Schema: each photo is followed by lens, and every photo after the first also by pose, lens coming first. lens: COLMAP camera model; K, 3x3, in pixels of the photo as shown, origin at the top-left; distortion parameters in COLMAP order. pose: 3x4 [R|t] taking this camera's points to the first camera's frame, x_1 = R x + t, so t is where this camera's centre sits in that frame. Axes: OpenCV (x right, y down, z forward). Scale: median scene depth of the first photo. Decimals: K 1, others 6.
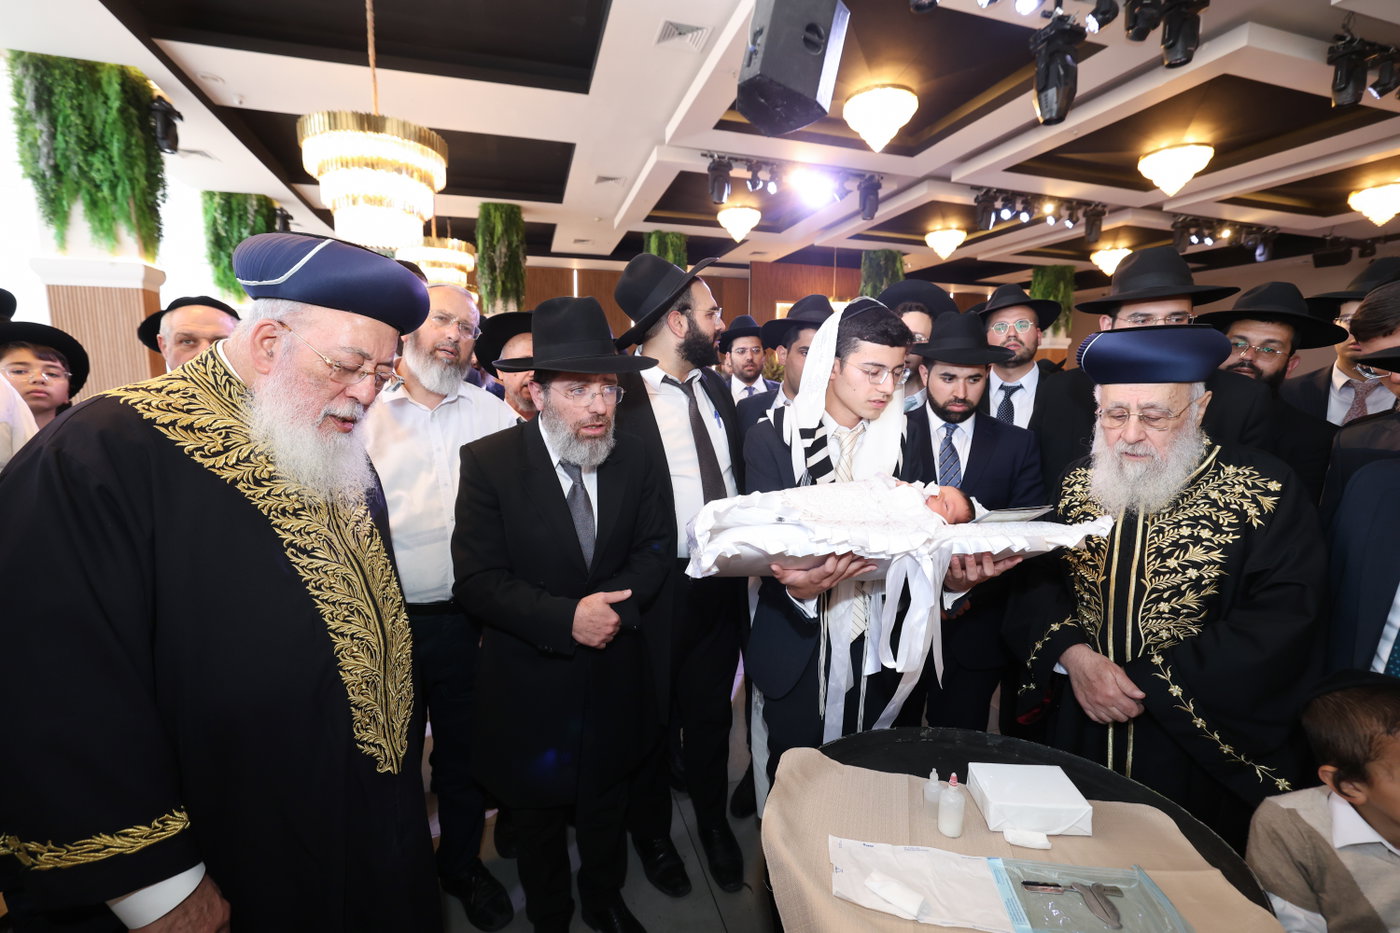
lens RADIAL K [[605.1, 0, 693.9], [0, 605.1, 458.0], [0, 0, 1]] dist [-0.036159, 0.013589]
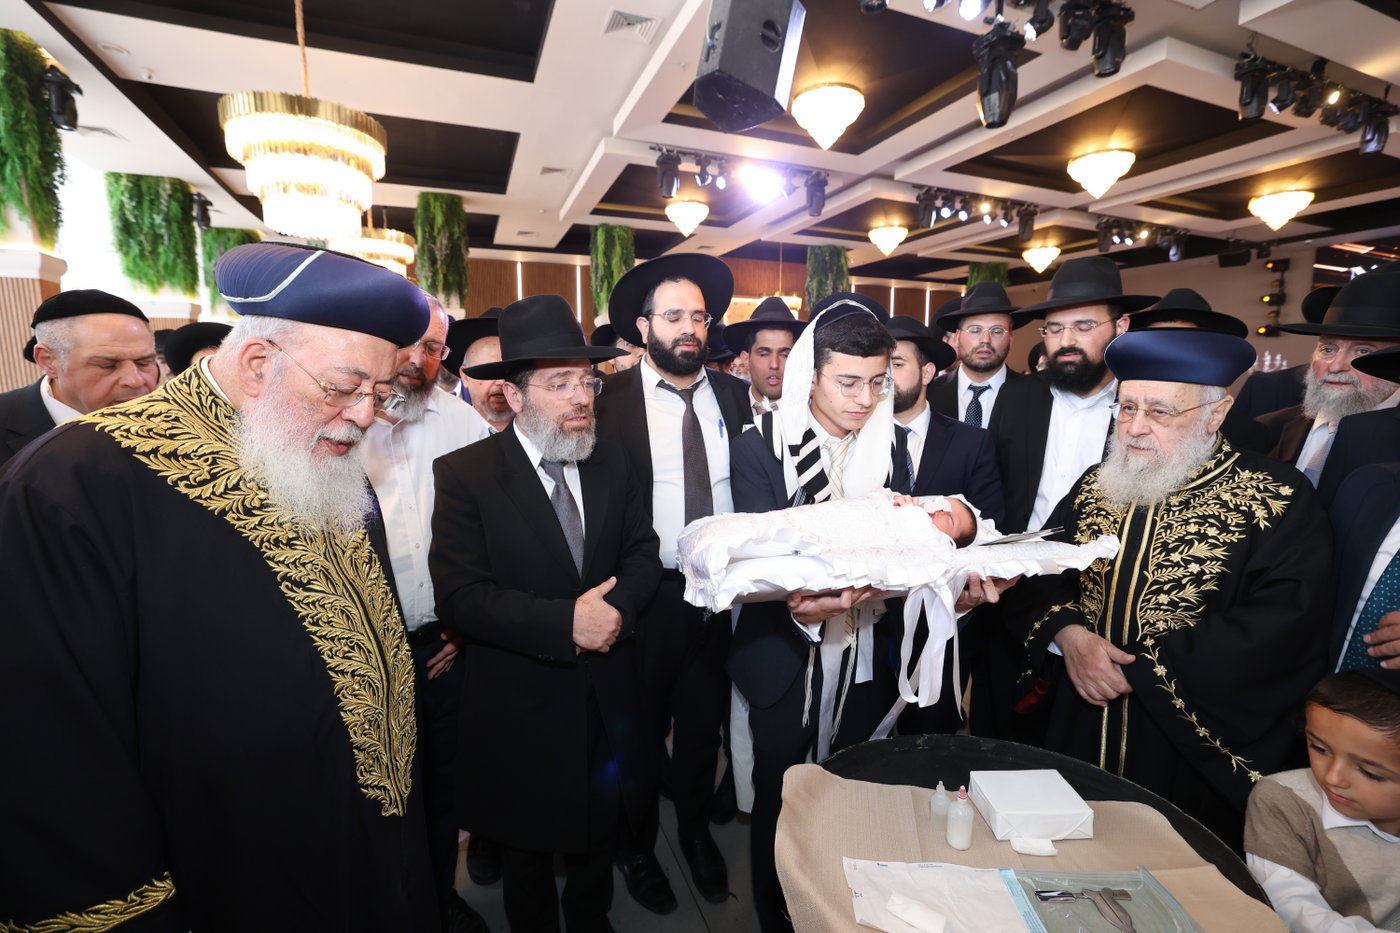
lens RADIAL K [[605.1, 0, 693.9], [0, 605.1, 458.0], [0, 0, 1]] dist [-0.036159, 0.013589]
pose [[0.996113, -0.017473, 0.086331, -0.010110], [0.016614, 0.999805, 0.010655, -0.002907], [-0.086500, -0.009180, 0.996210, 0.003262]]
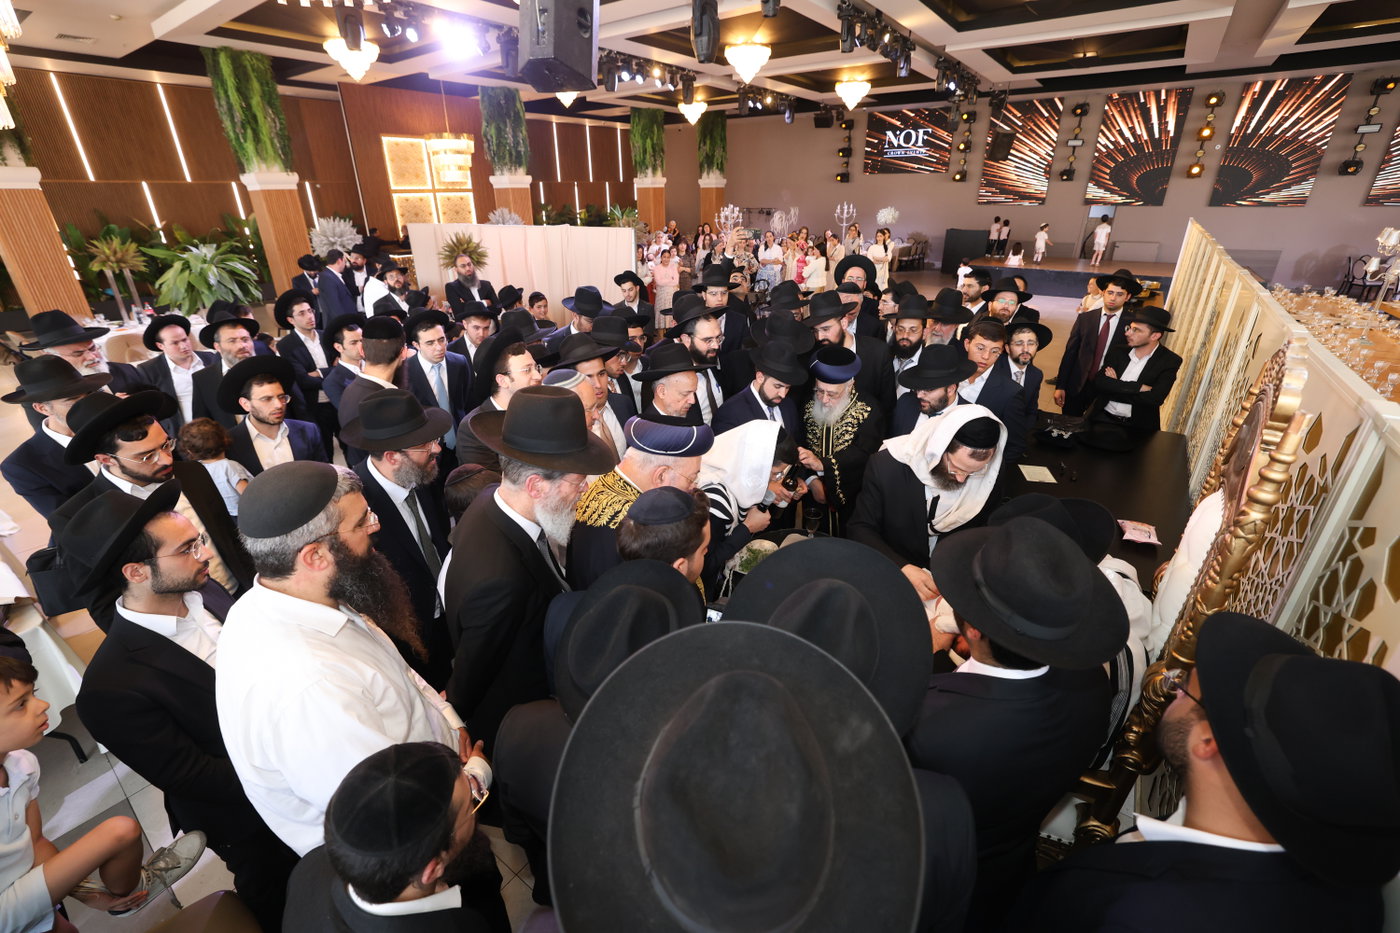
lens RADIAL K [[605.1, 0, 693.9], [0, 605.1, 458.0], [0, 0, 1]] dist [-0.036159, 0.013589]
pose [[0.796540, -0.260176, 0.545741, -0.218917], [0.093132, 0.944697, 0.314443, -0.093364], [-0.597370, -0.199641, 0.776719, -0.112078]]
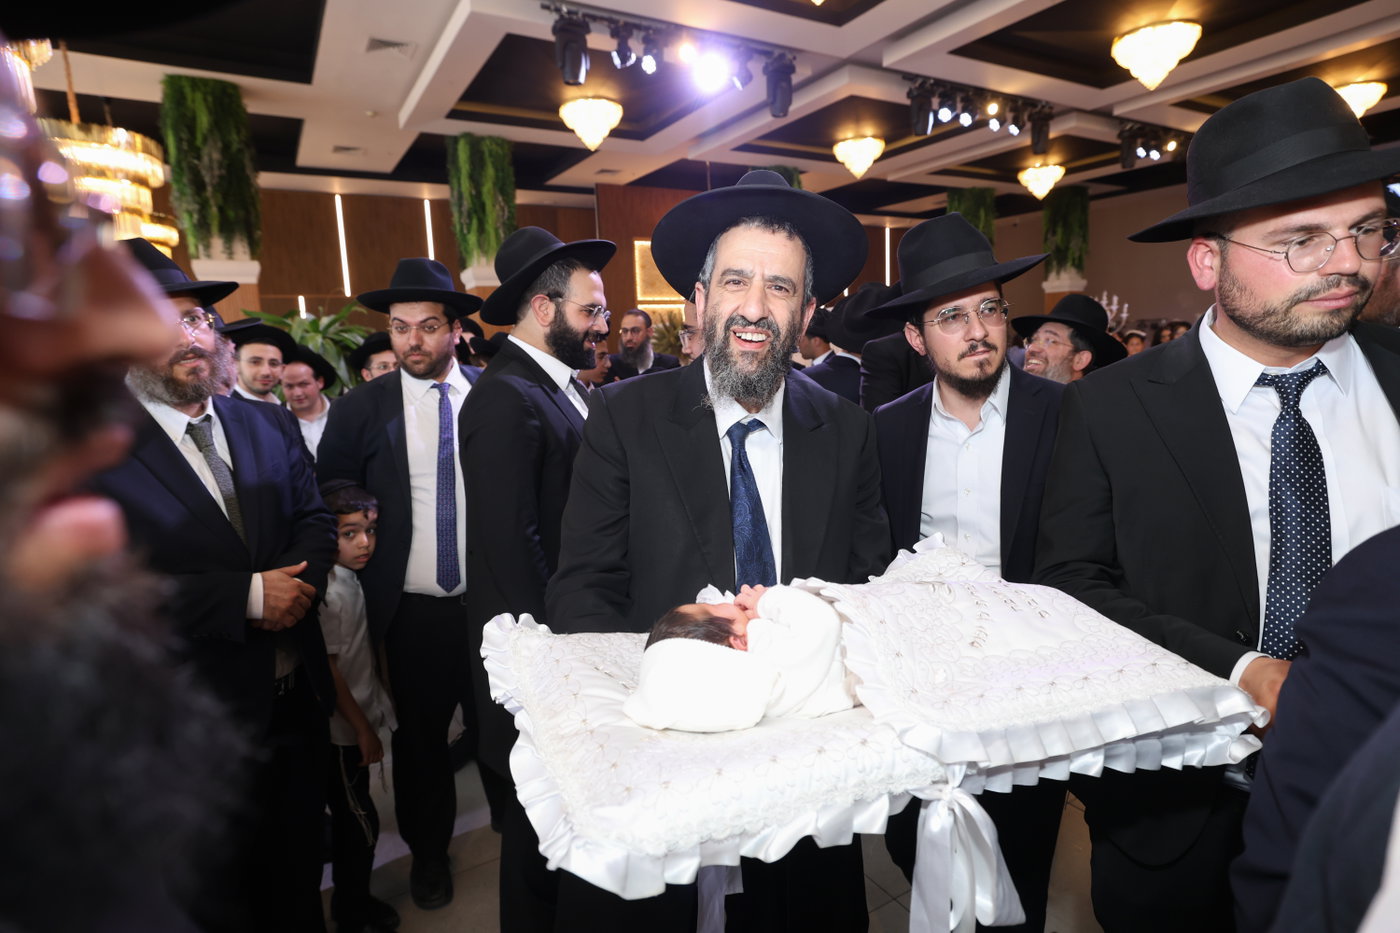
lens RADIAL K [[752.5, 0, 705.7], [0, 752.5, 459.9], [0, 0, 1]] dist [-0.017049, 0.021902]
pose [[0.966671, -0.082173, 0.242477, -0.058856], [0.076147, 0.996512, 0.034140, -0.027410], [-0.244437, -0.014538, 0.969556, 0.168507]]
